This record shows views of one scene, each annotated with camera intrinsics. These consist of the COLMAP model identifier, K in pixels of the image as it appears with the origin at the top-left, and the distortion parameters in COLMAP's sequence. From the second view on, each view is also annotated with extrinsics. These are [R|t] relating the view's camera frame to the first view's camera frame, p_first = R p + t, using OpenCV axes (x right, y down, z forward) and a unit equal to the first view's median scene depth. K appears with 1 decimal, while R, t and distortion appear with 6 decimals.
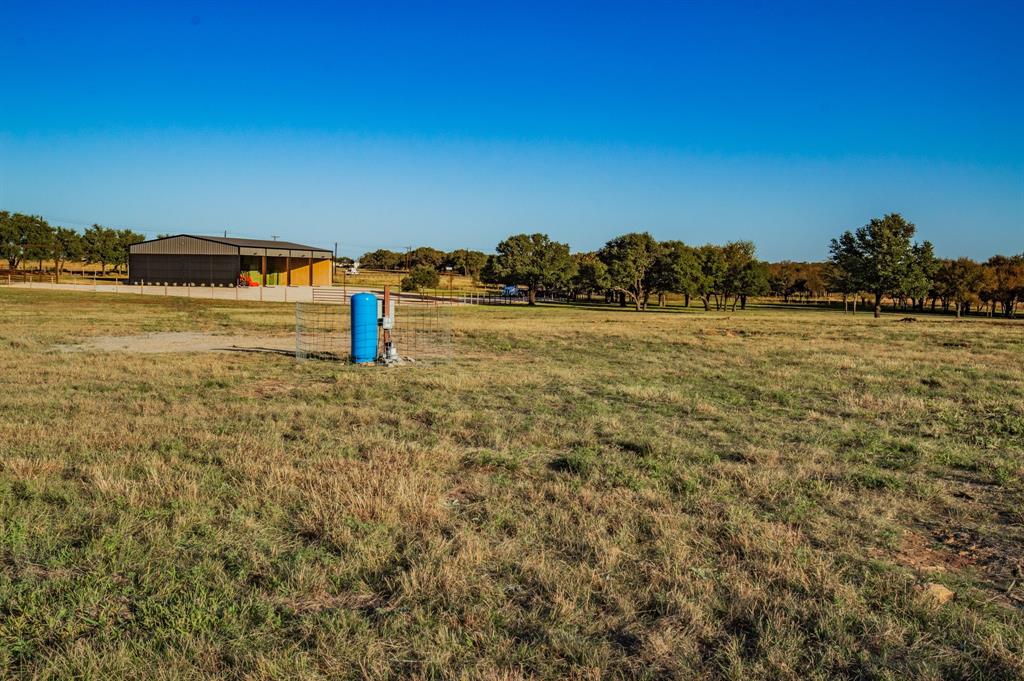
lens RADIAL K [[1058.9, 0, 512.0], [0, 1058.9, 340.5], [0, 0, 1]] dist [0.000354, -0.000540]
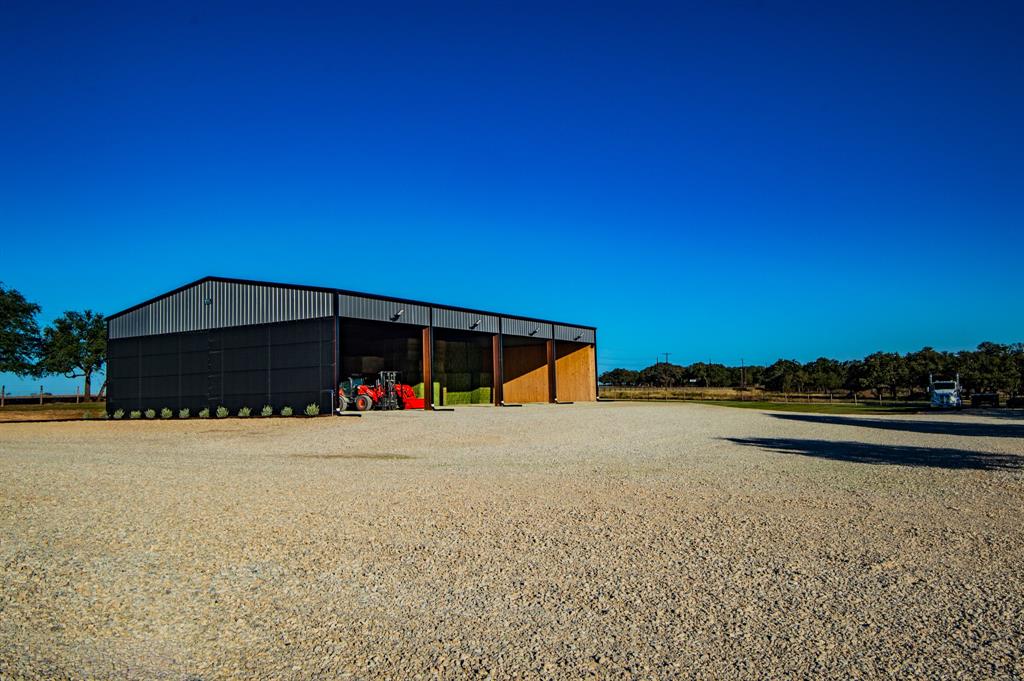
lens RADIAL K [[764.8, 0, 512.0], [0, 764.8, 340.5], [0, 0, 1]] dist [0.010761, 0.001798]
pose [[0.969711, -0.058598, -0.237124, -0.127374], [0.026811, 0.990466, -0.135121, -0.034262], [0.242781, 0.124671, 0.962037, 0.674487]]
